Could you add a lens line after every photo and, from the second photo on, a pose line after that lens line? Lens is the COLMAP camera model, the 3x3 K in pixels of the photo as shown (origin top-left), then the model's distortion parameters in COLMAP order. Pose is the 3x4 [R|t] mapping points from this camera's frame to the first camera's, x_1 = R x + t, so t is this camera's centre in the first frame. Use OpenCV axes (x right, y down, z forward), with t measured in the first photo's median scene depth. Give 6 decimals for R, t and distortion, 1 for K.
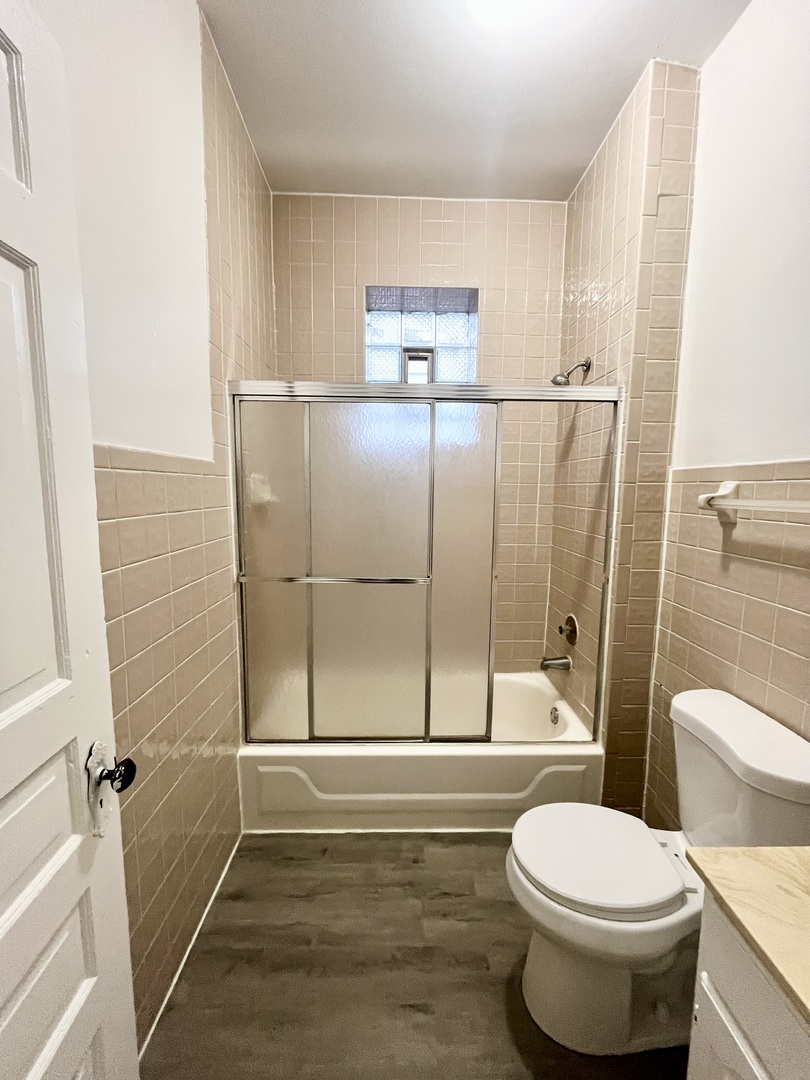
lens RADIAL K [[440.1, 0, 403.7], [0, 440.1, 538.4], [0, 0, 1]] dist [-0.002745, 0.000206]
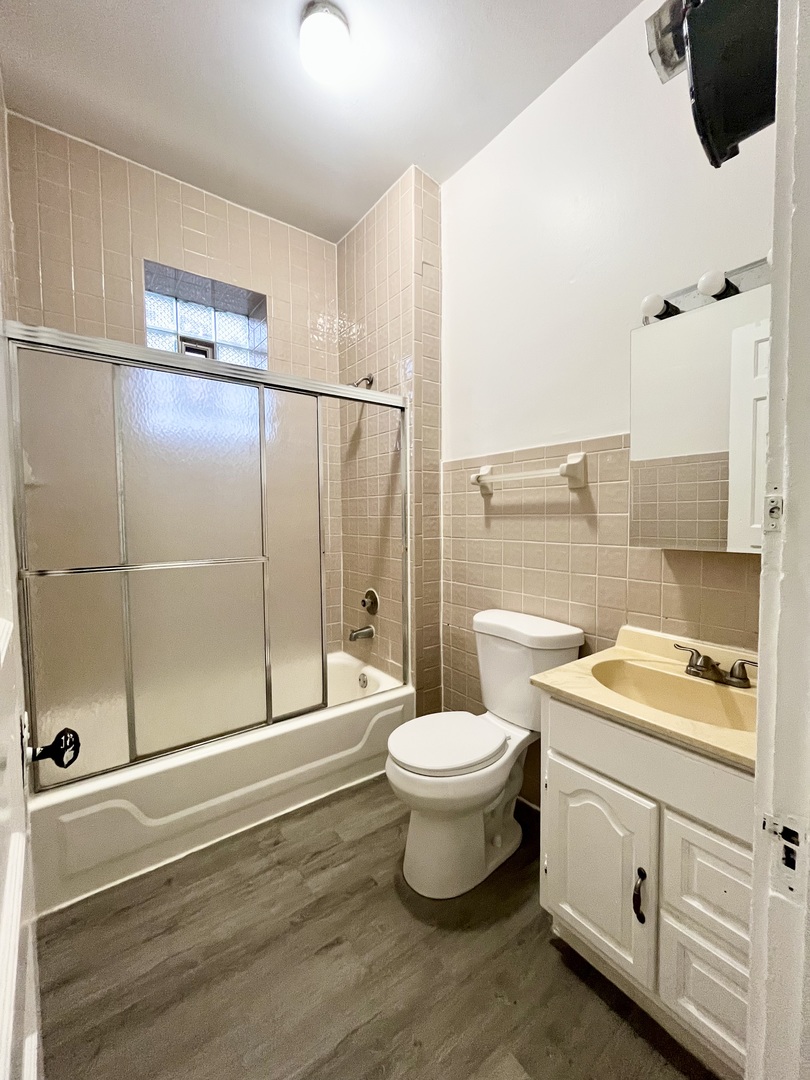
lens RADIAL K [[440.1, 0, 403.8], [0, 440.1, 538.1], [0, 0, 1]] dist [-0.002745, 0.000206]
pose [[0.813156, -0.046479, 0.580187, -0.271523], [0.083510, 0.995810, -0.037269, 0.111979], [-0.576023, 0.078757, 0.813630, -0.015690]]
